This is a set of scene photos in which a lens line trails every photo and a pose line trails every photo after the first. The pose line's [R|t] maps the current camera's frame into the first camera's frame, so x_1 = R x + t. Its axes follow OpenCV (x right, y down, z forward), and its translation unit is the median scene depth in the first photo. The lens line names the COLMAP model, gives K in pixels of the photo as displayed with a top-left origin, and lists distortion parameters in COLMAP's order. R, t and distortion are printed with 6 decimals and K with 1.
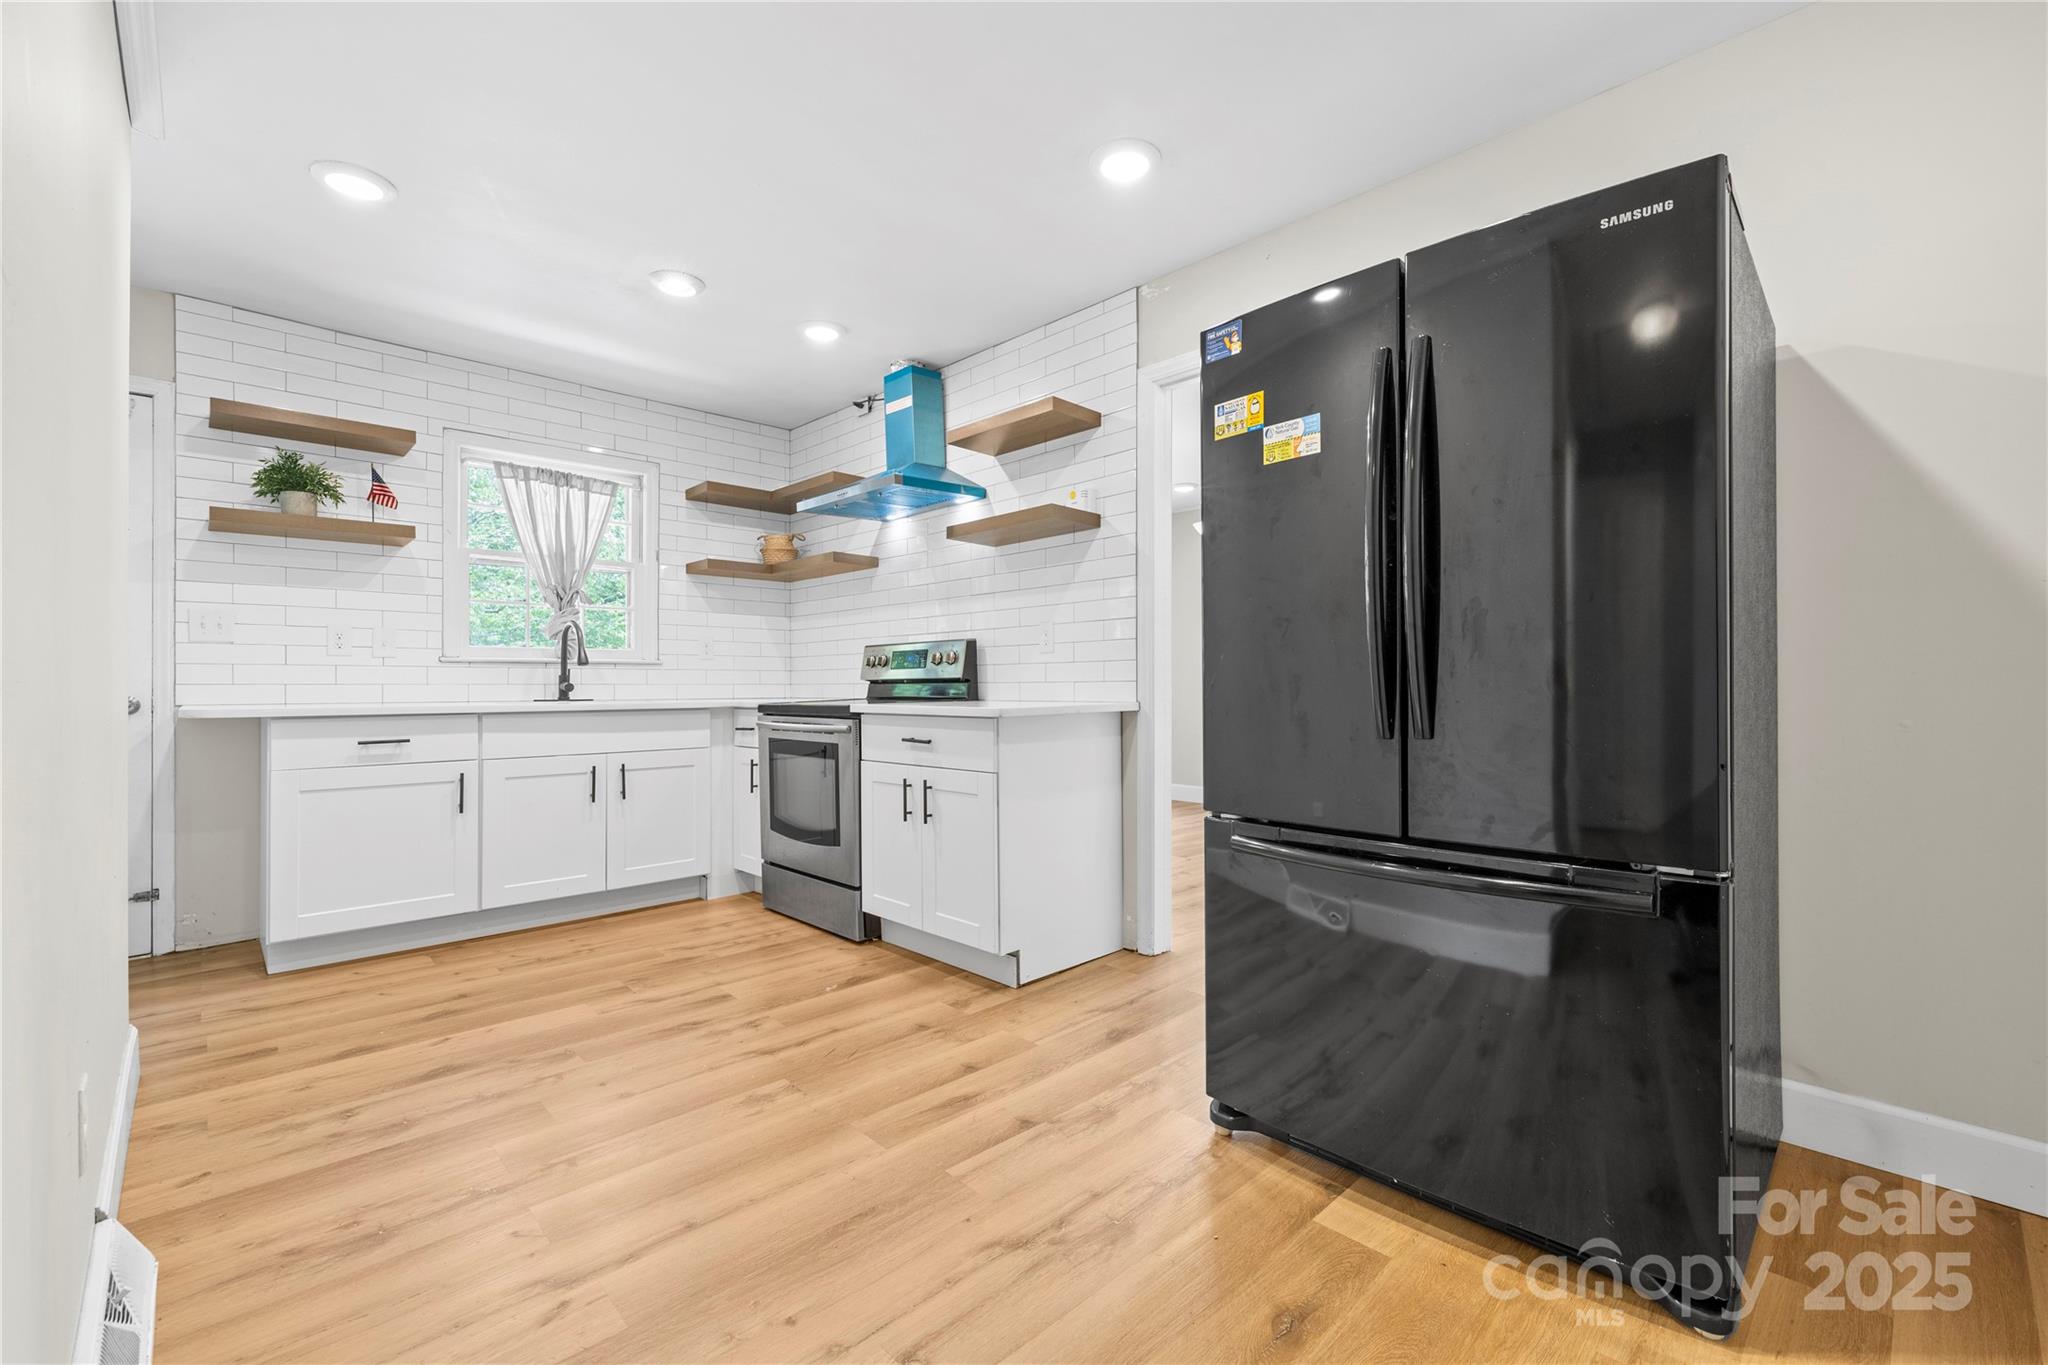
lens RADIAL K [[866.1, 0, 1025.2], [0, 866.1, 680.2], [0, 0, 1]] dist [0.001768, 0.000000]
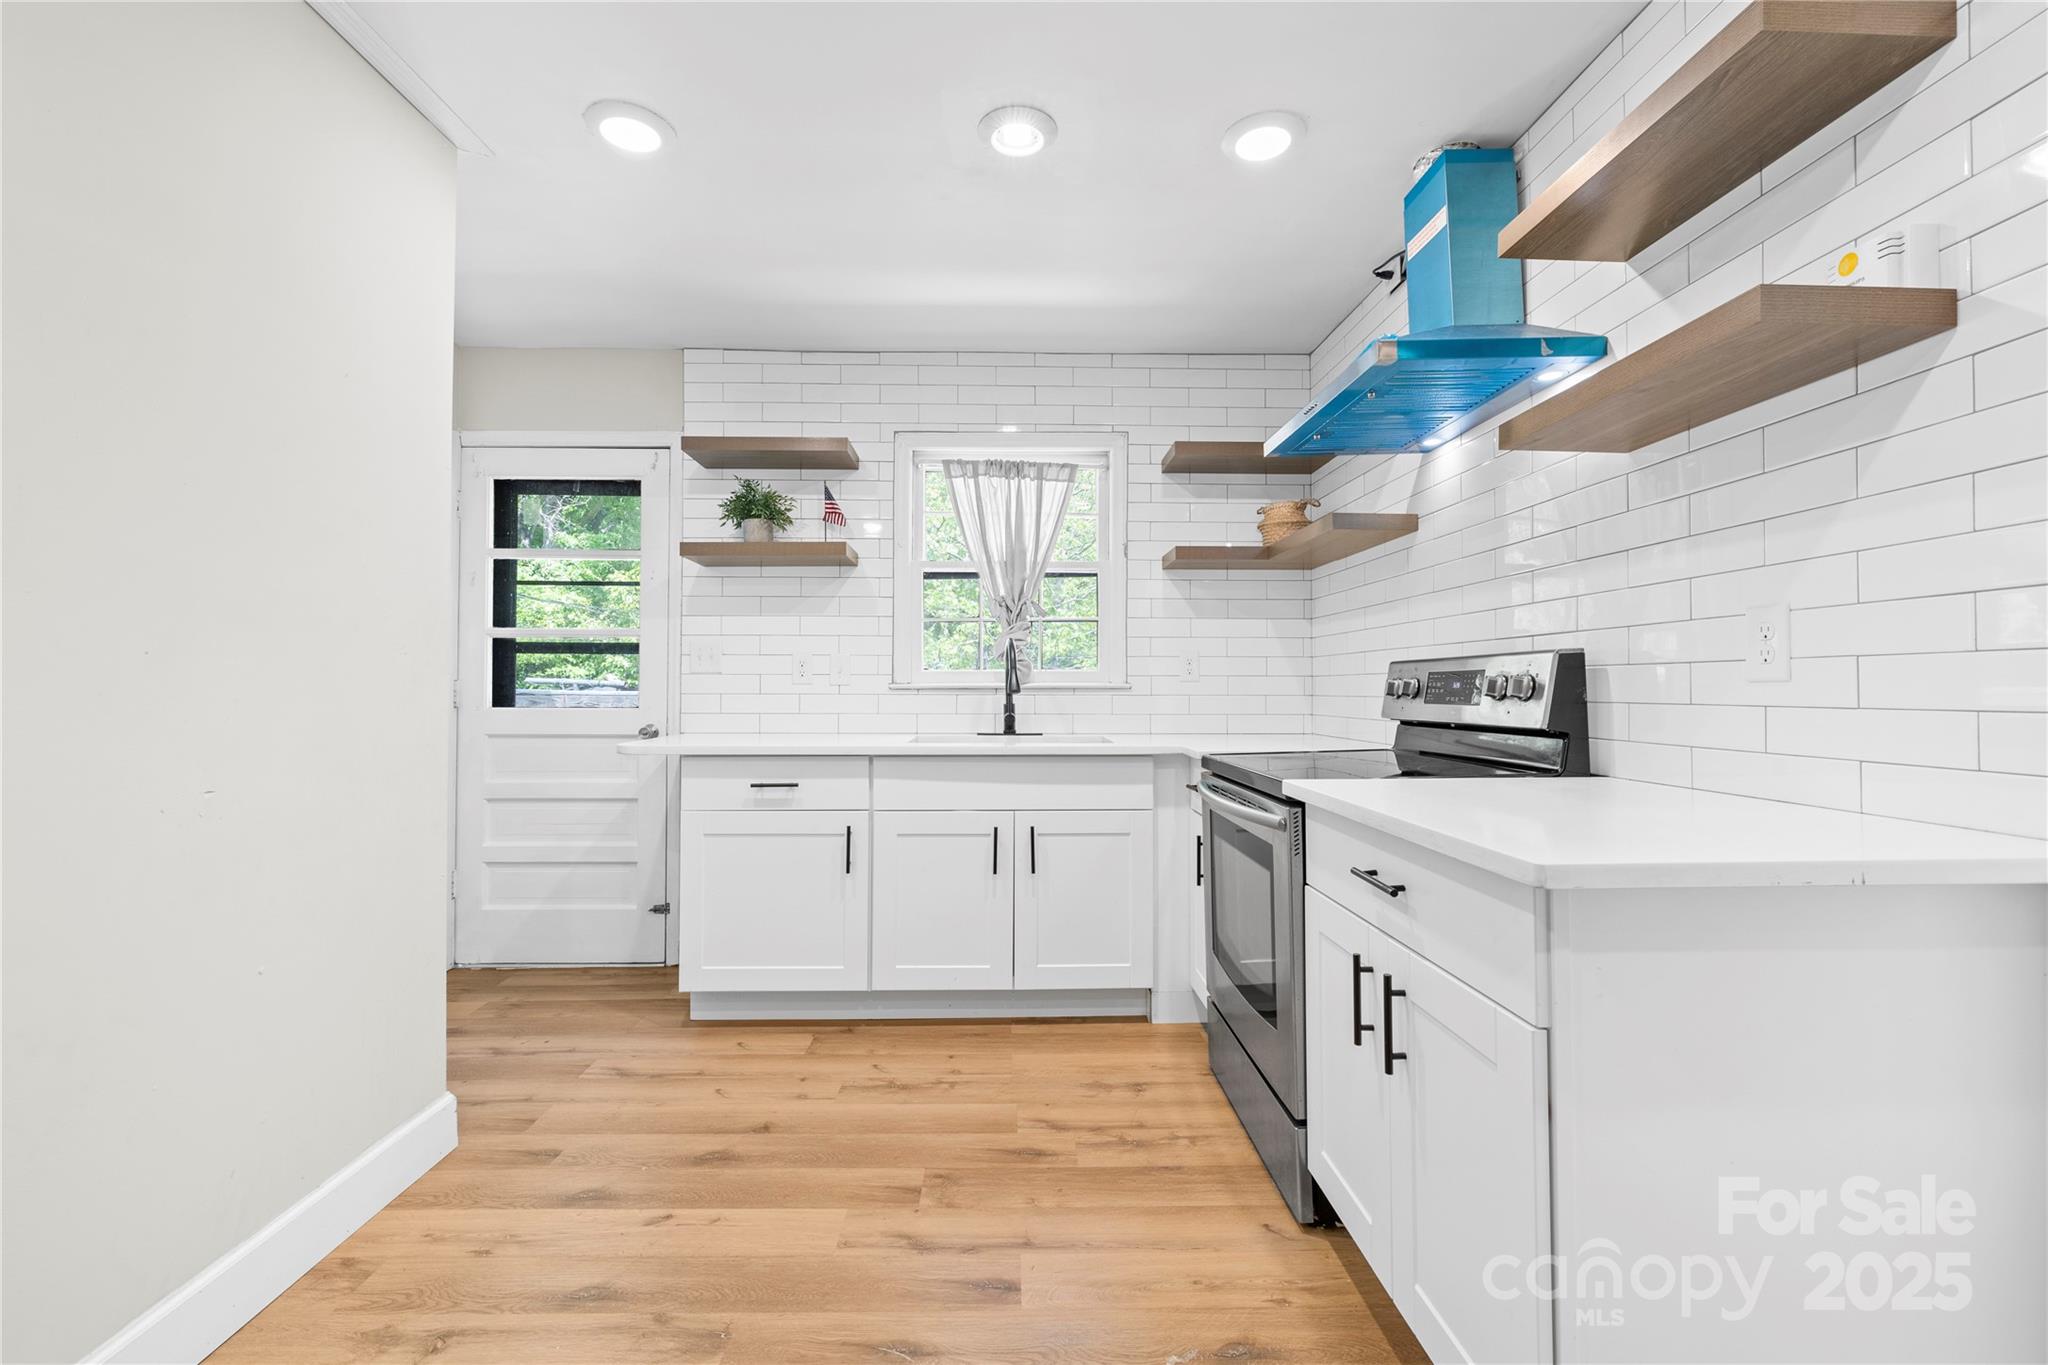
lens RADIAL K [[866.1, 0, 1015.4], [0, 866.1, 669.8], [0, 0, 1]] dist [0.001768, 0.000000]
pose [[0.733473, -0.009535, -0.679652, 0.043592], [0.000368, 0.999907, -0.013630, -0.032269], [0.679719, 0.009747, 0.733408, 0.472767]]
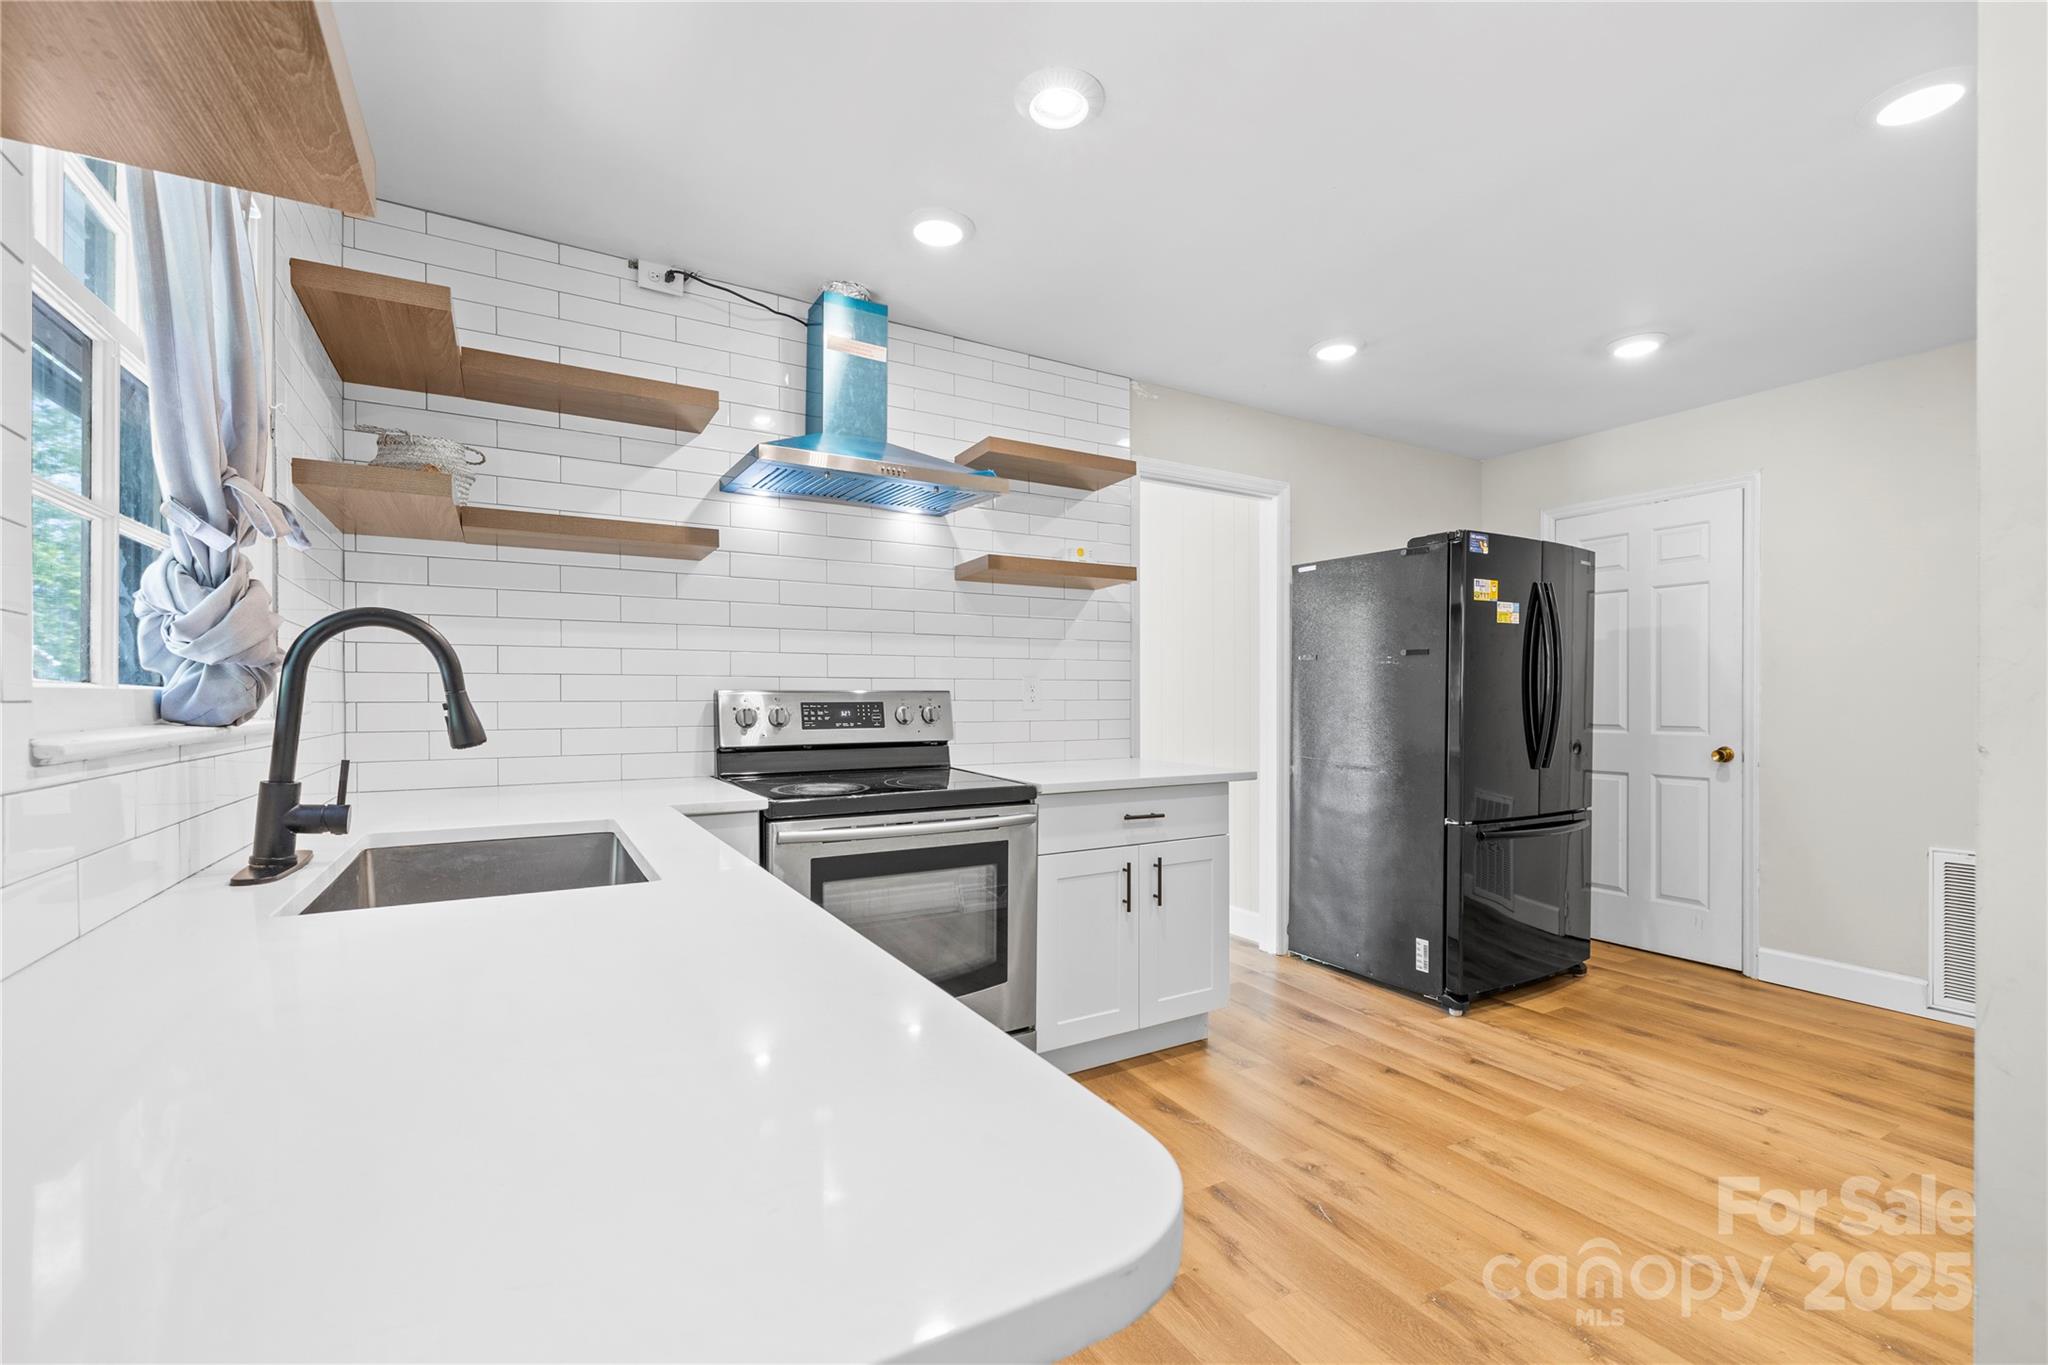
lens RADIAL K [[866.1, 0, 1034.9], [0, 866.1, 700.6], [0, 0, 1]] dist [0.001768, 0.000000]
pose [[0.234162, 0.002216, 0.972195, -0.906591], [-0.006106, 0.999981, -0.000809, -0.041989], [-0.972178, -0.005747, 0.234171, 0.806389]]
